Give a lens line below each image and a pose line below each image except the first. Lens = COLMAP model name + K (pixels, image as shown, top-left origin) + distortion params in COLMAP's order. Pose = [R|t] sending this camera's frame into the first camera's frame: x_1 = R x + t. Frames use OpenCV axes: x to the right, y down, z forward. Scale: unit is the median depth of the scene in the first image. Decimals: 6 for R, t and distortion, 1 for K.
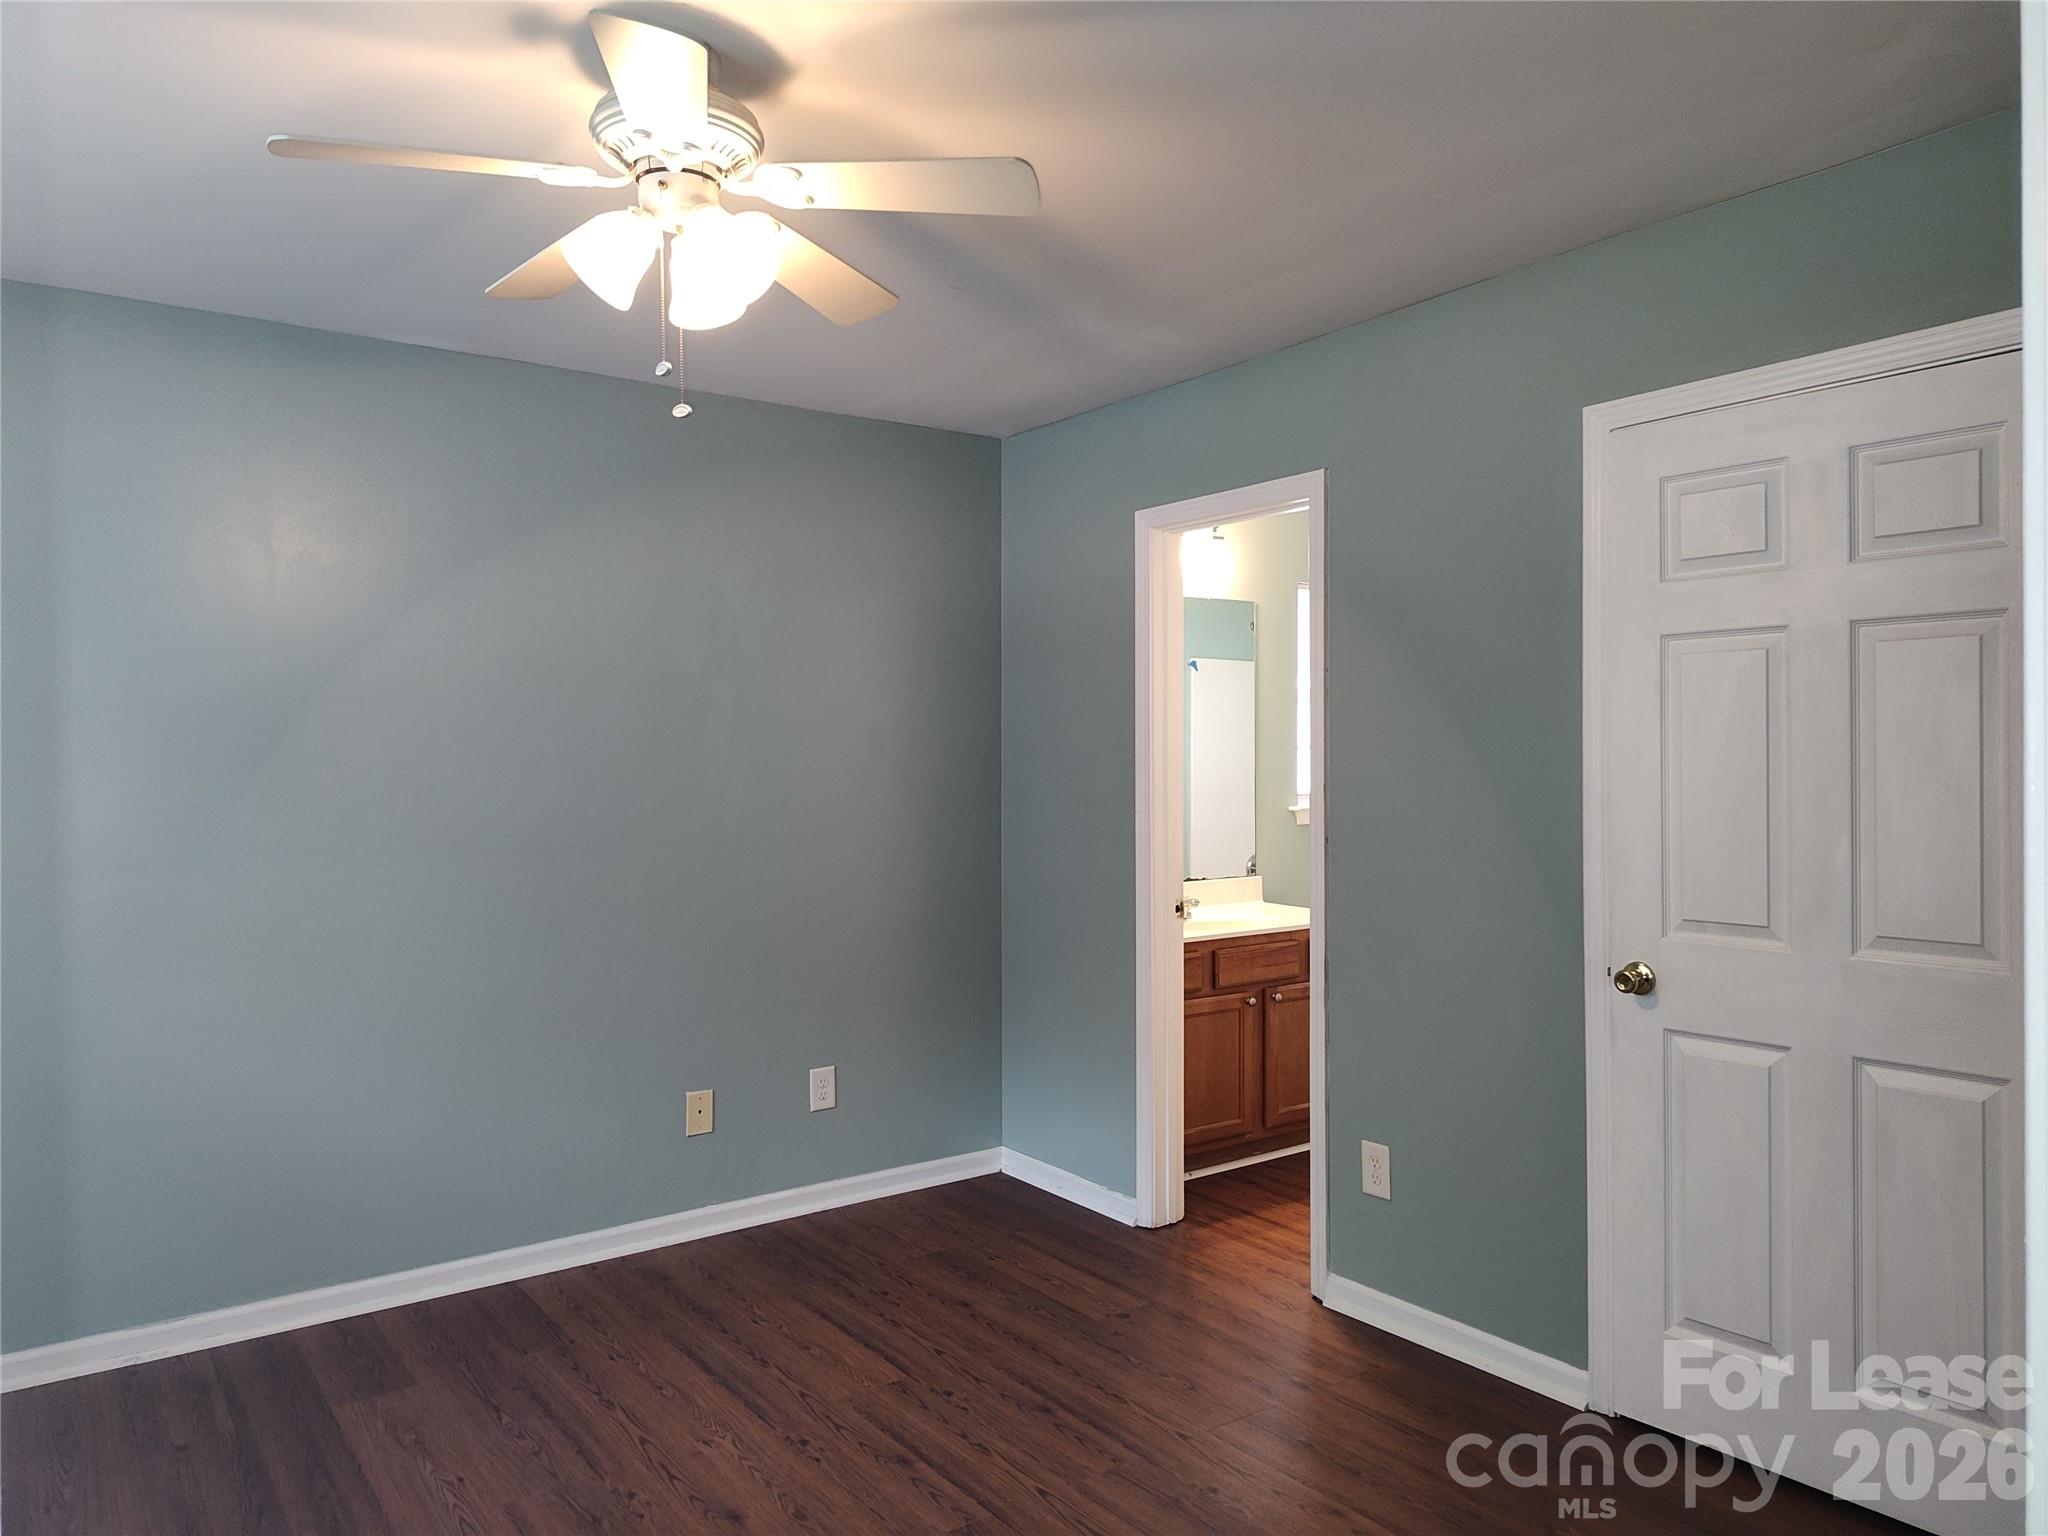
lens RADIAL K [[1383.6, 0, 1025.2], [0, 1383.6, 767.0], [0, 0, 1]] dist [0.022323, -0.032220]
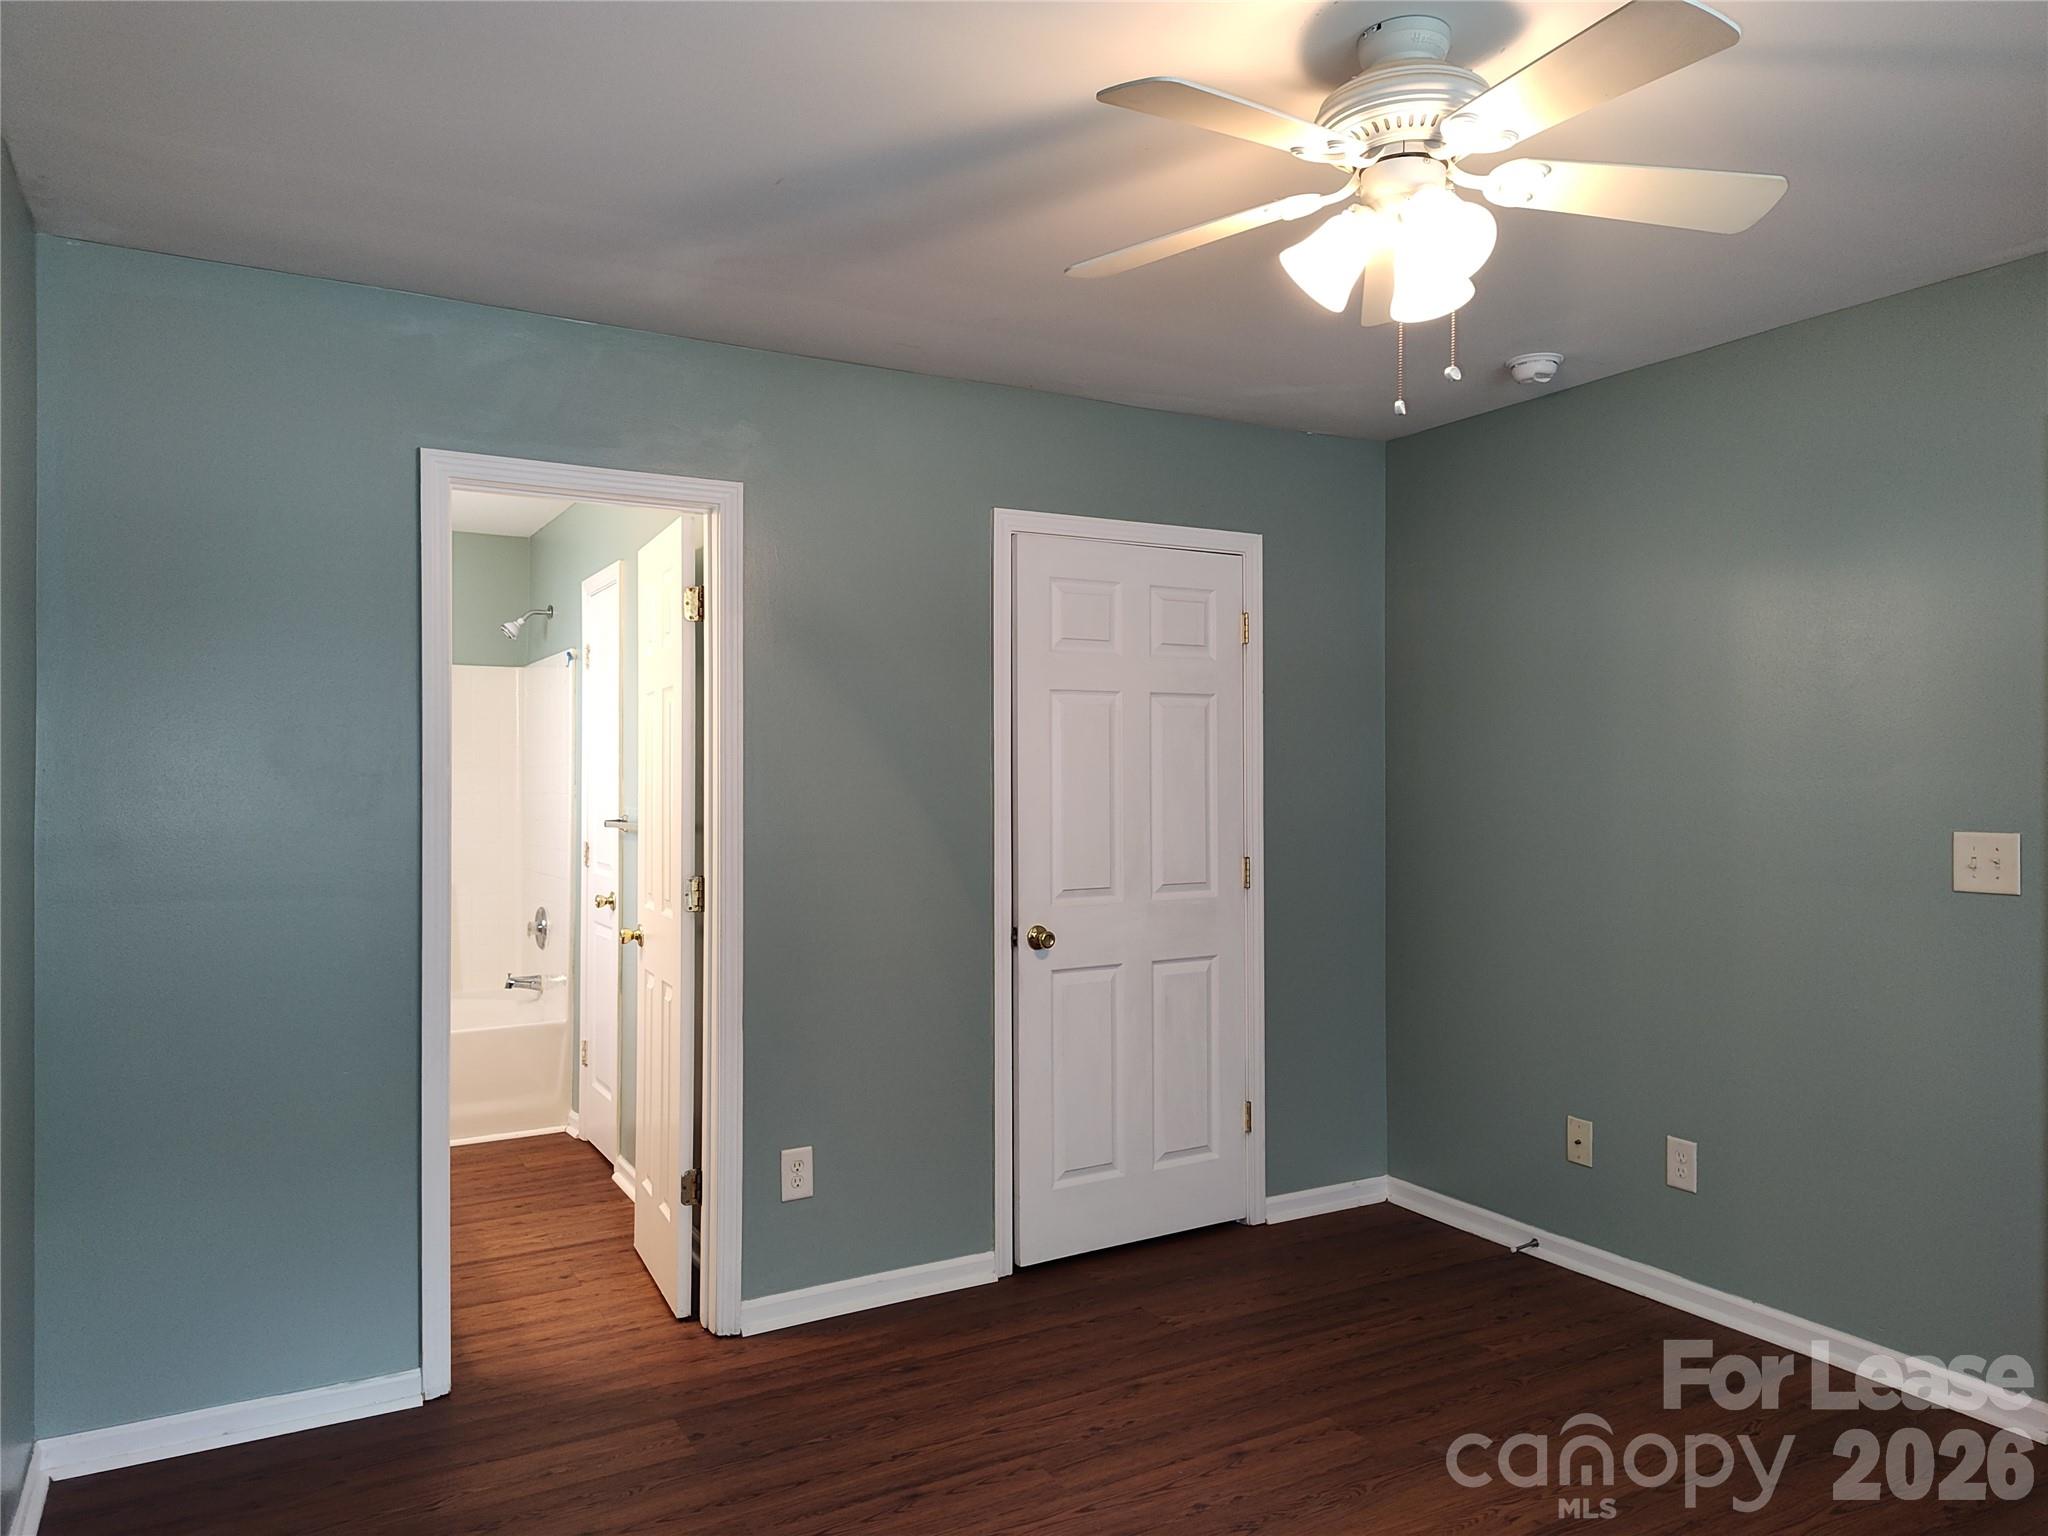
lens RADIAL K [[1383.6, 0, 1010.9], [0, 1383.6, 782.0], [0, 0, 1]] dist [0.022323, -0.032220]
pose [[0.097079, 0.011340, 0.995212, -0.907729], [0.007359, 0.999900, -0.012111, 0.015652], [-0.995249, 0.008499, 0.096986, 0.881851]]
